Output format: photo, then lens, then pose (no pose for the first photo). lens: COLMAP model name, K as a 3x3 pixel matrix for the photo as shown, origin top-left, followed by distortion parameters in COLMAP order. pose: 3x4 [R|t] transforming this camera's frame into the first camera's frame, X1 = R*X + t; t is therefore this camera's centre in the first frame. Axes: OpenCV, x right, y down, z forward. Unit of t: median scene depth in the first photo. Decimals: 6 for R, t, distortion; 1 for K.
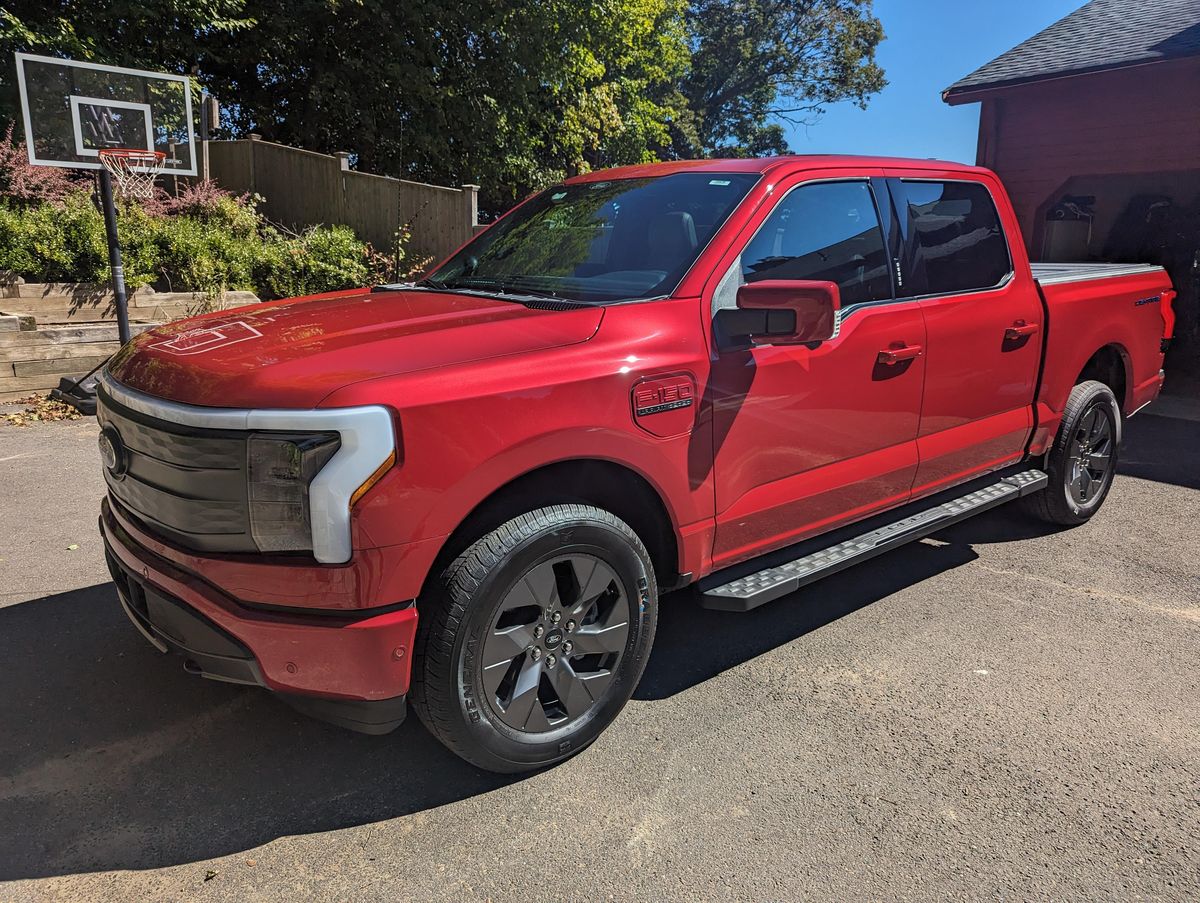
lens RADIAL K [[849.9, 0, 594.7], [0, 849.9, 445.2], [0, 0, 1]] dist [0.049914, -0.040237]
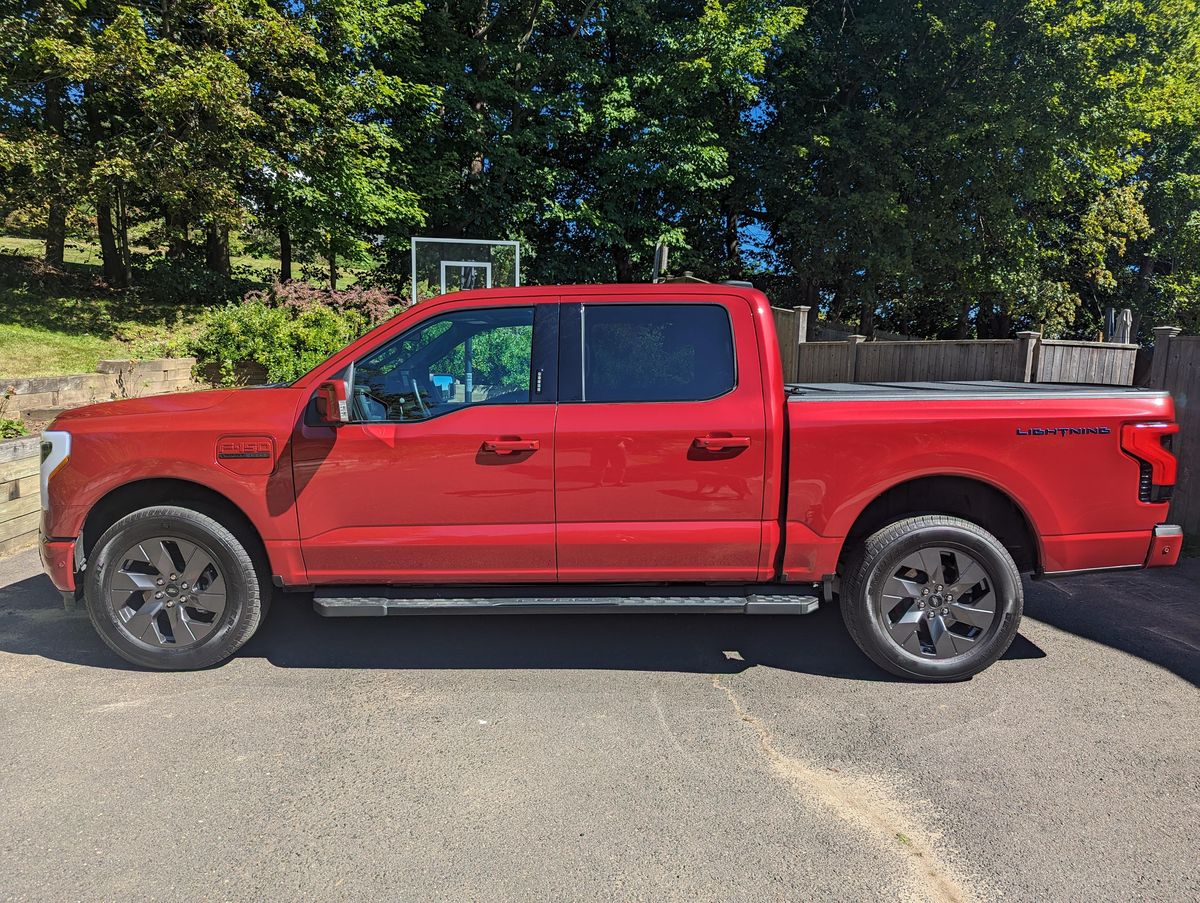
lens RADIAL K [[849.9, 0, 594.7], [0, 849.9, 445.2], [0, 0, 1]] dist [0.049914, -0.040237]
pose [[0.768121, 0.071459, -0.636305, 0.871720], [-0.155160, 0.984908, -0.076695, -0.024557], [0.621221, 0.157640, 0.767616, 0.110062]]
